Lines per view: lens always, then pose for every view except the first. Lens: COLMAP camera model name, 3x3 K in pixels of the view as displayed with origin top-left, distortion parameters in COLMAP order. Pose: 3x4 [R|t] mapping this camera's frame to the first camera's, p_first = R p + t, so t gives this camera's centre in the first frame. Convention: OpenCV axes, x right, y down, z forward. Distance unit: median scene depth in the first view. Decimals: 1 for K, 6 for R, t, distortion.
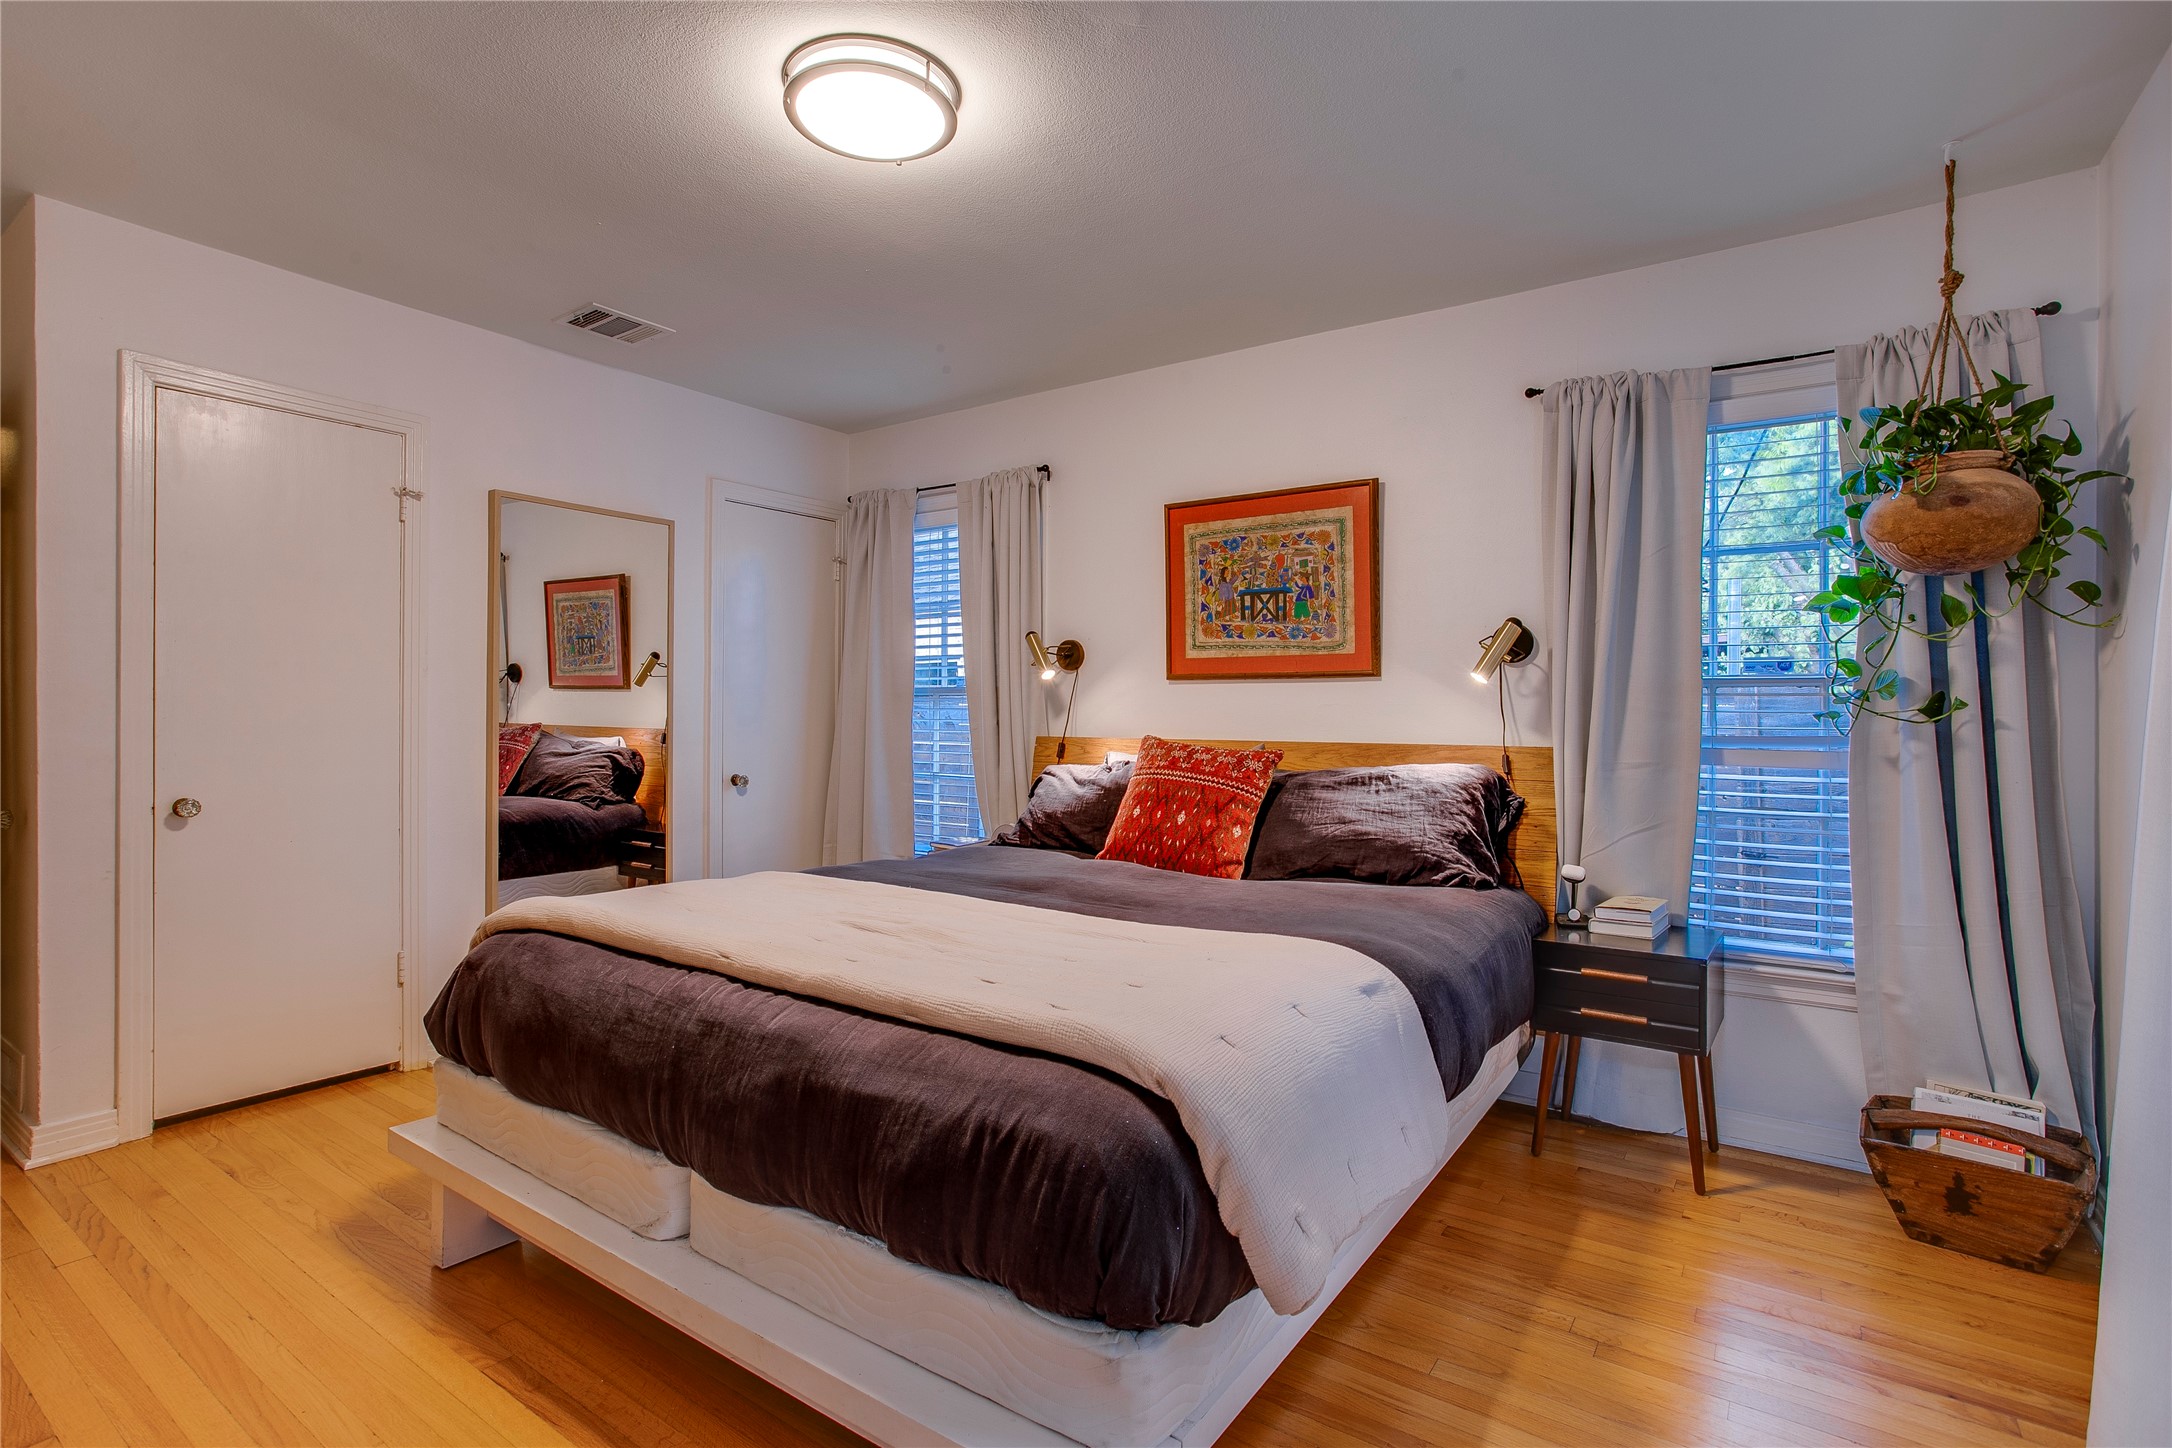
lens RADIAL K [[1046.6, 0, 1091.6], [0, 1046.6, 724.5], [0, 0, 1]] dist [-0.060667, 0.029821]
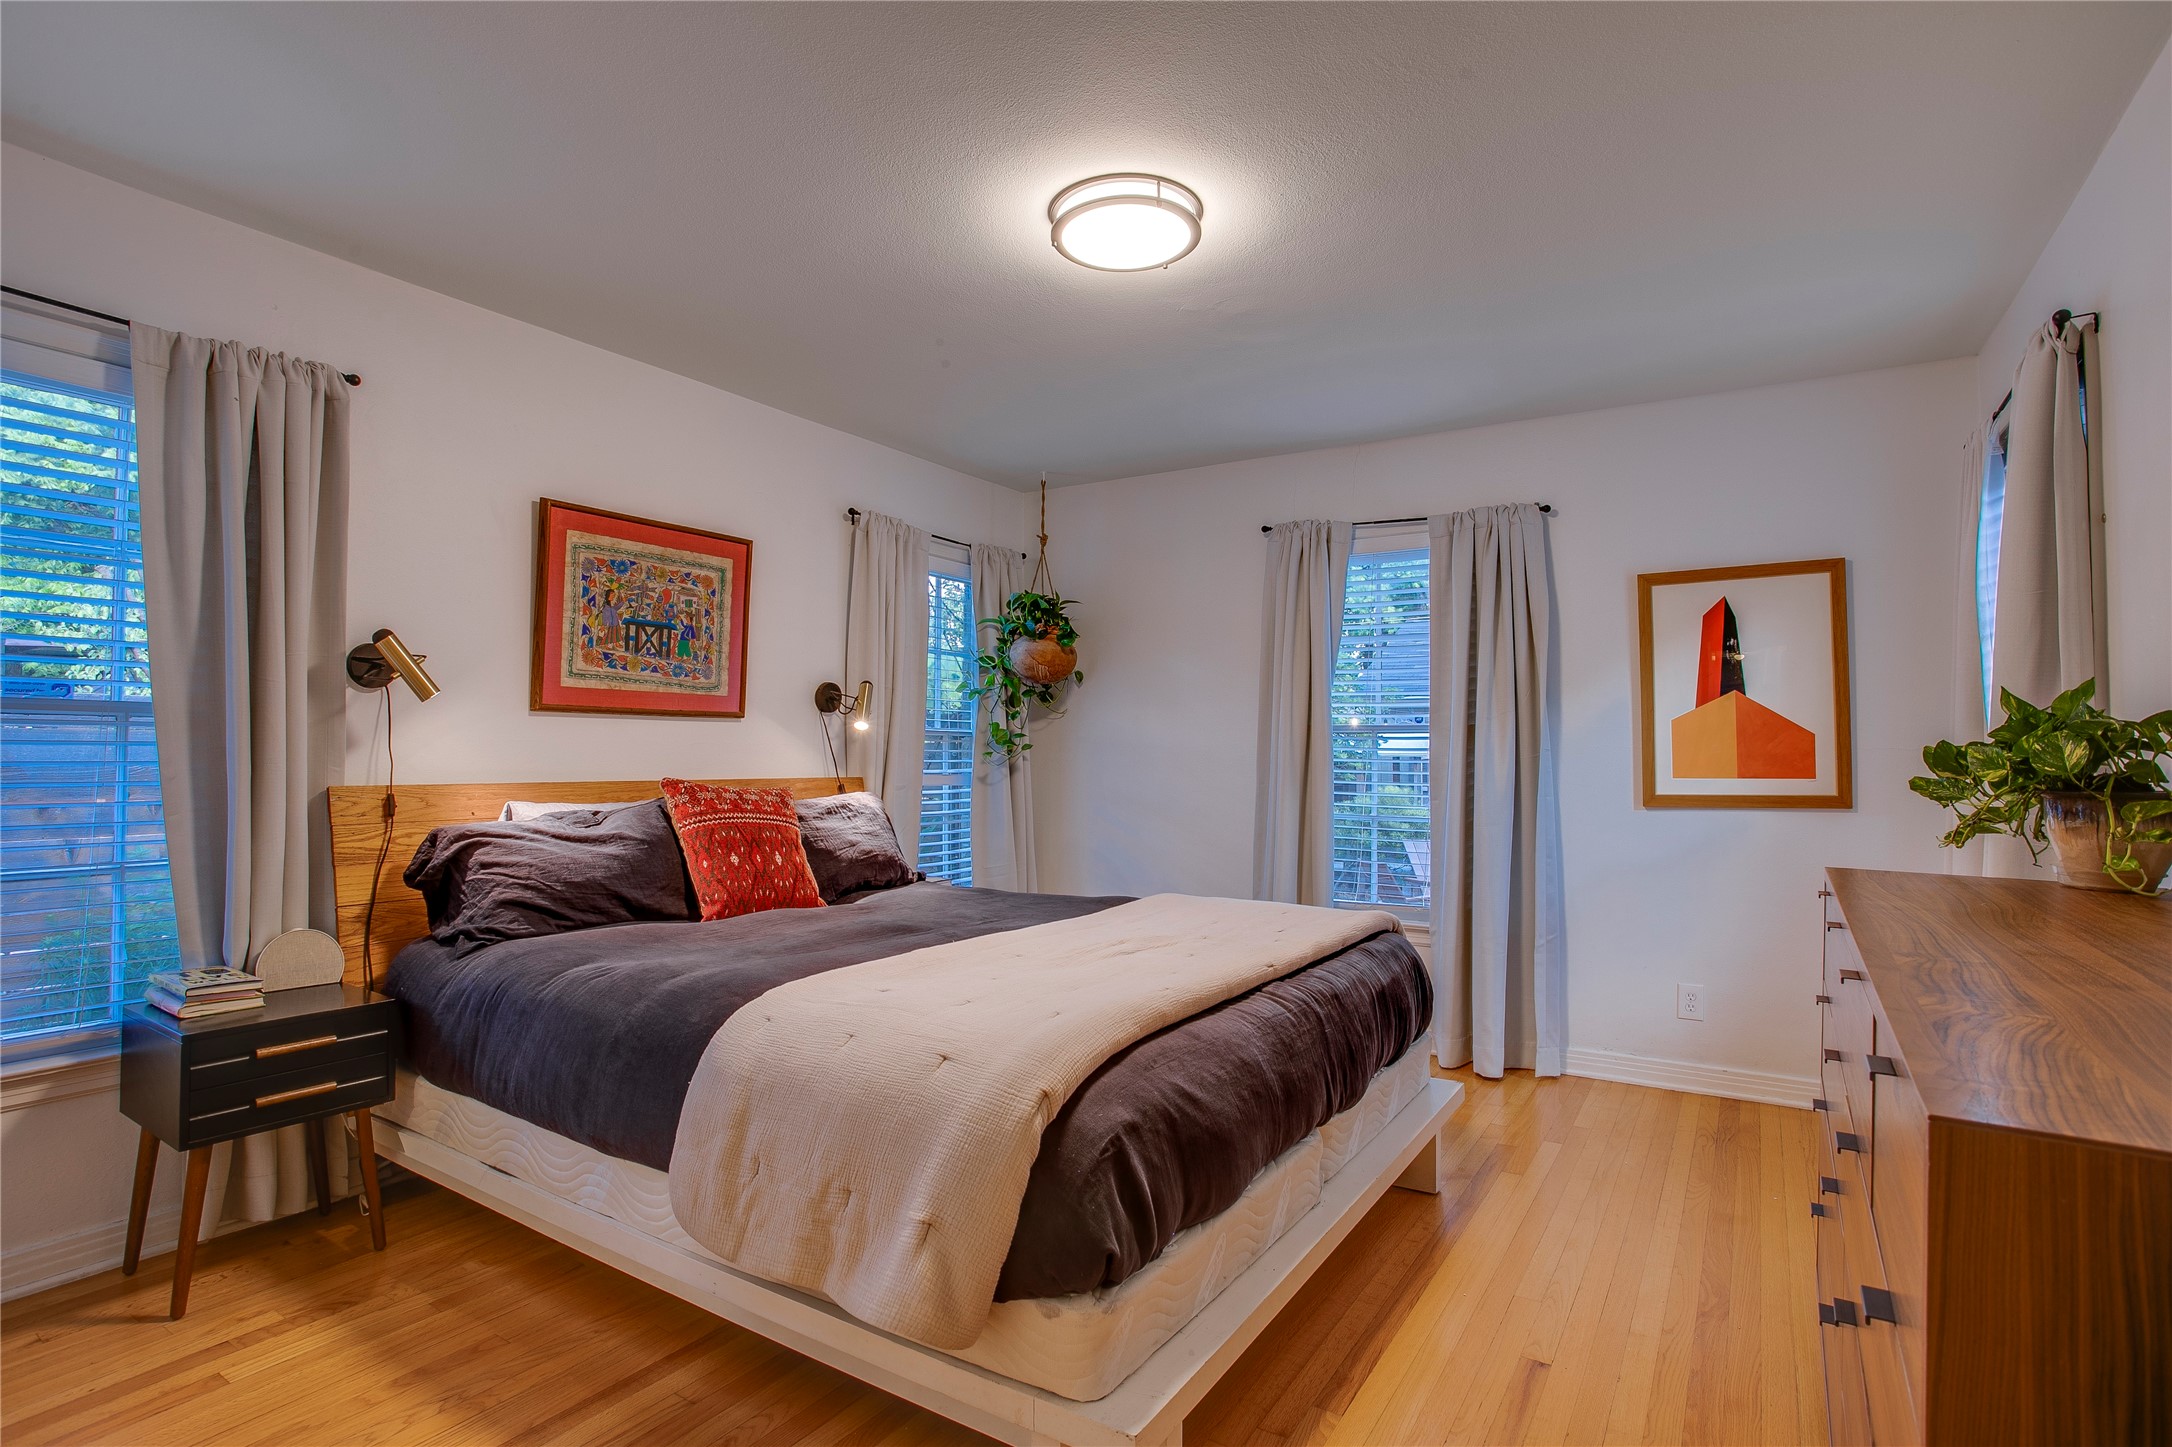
lens RADIAL K [[1046.6, 0, 1091.6], [0, 1046.6, 724.0], [0, 0, 1]] dist [-0.060667, 0.029821]
pose [[-0.022300, 0.017790, 0.999593, -0.794091], [-0.003316, 0.999835, -0.017869, -0.020264], [-0.999746, -0.003713, -0.022237, 0.619491]]
